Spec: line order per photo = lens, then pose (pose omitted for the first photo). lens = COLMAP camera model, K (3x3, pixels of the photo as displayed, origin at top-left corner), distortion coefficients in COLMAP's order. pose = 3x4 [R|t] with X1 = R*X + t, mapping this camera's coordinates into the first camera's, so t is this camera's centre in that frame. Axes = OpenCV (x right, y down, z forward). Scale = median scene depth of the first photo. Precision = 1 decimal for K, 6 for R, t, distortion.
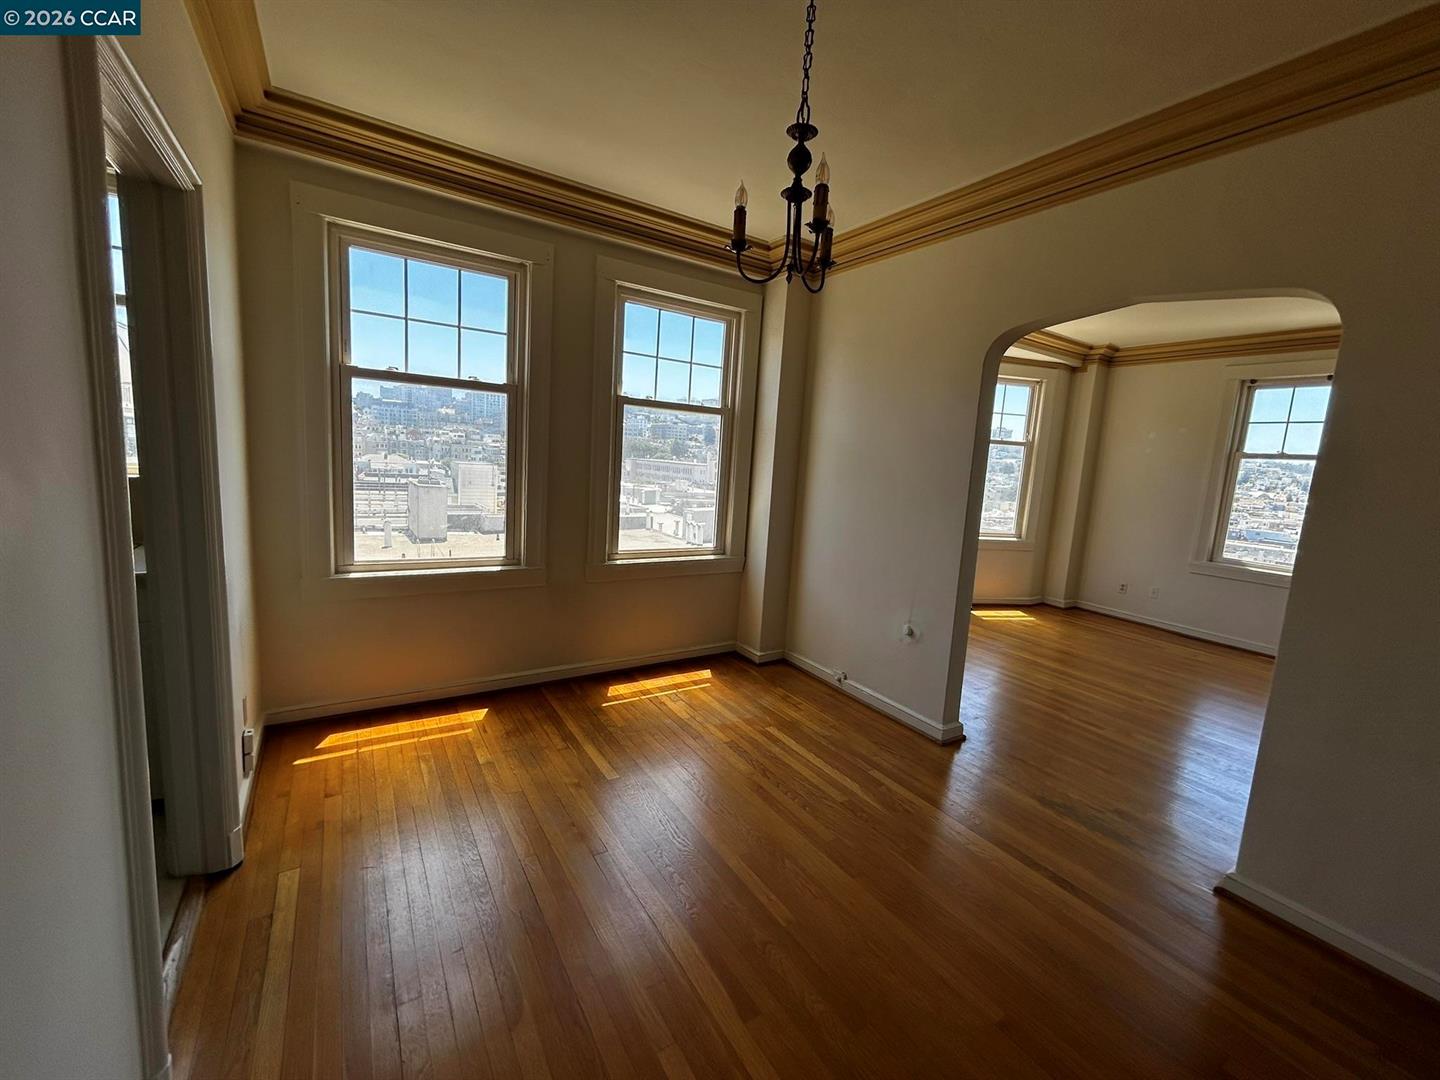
lens RADIAL K [[590.9, 0, 720.4], [0, 590.9, 538.6], [0, 0, 1]] dist [-0.001877, 0.001172]
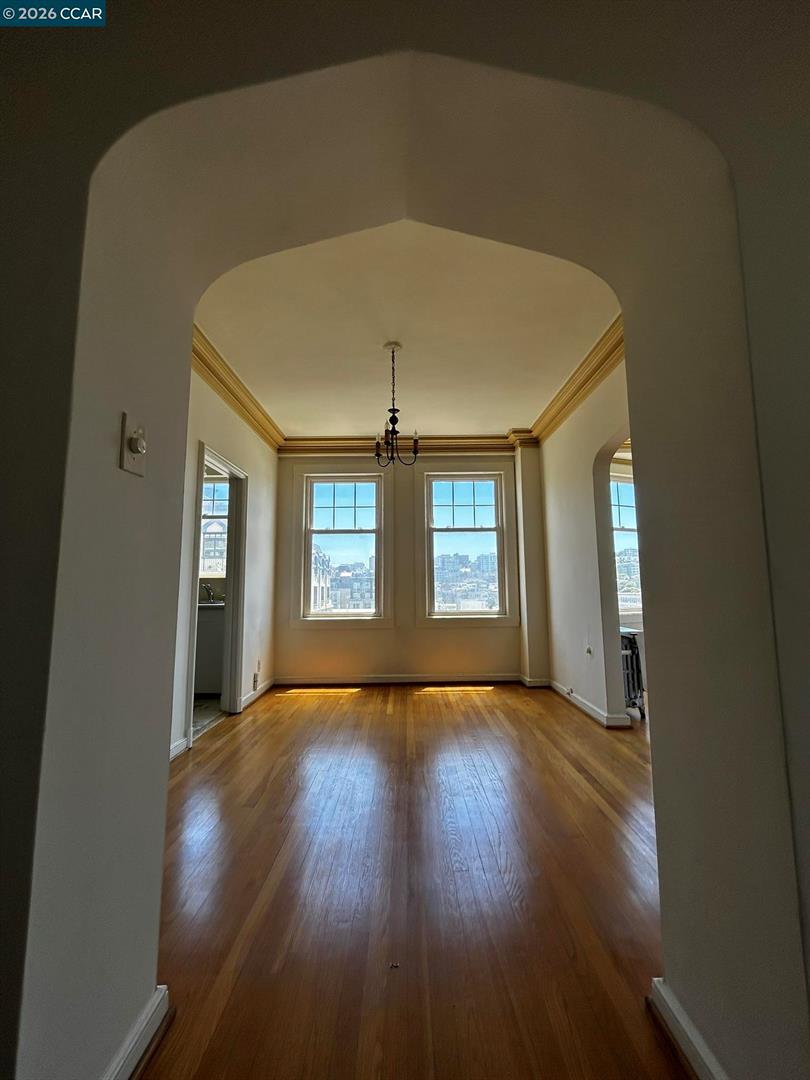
lens RADIAL K [[443.2, 0, 404.0], [0, 443.2, 539.8], [0, 0, 1]] dist [-0.001877, 0.001172]
pose [[0.838992, -0.129731, -0.528452, 0.510653], [-0.014141, 0.965637, -0.259508, 0.169658], [0.543959, 0.225198, 0.808328, -0.198620]]
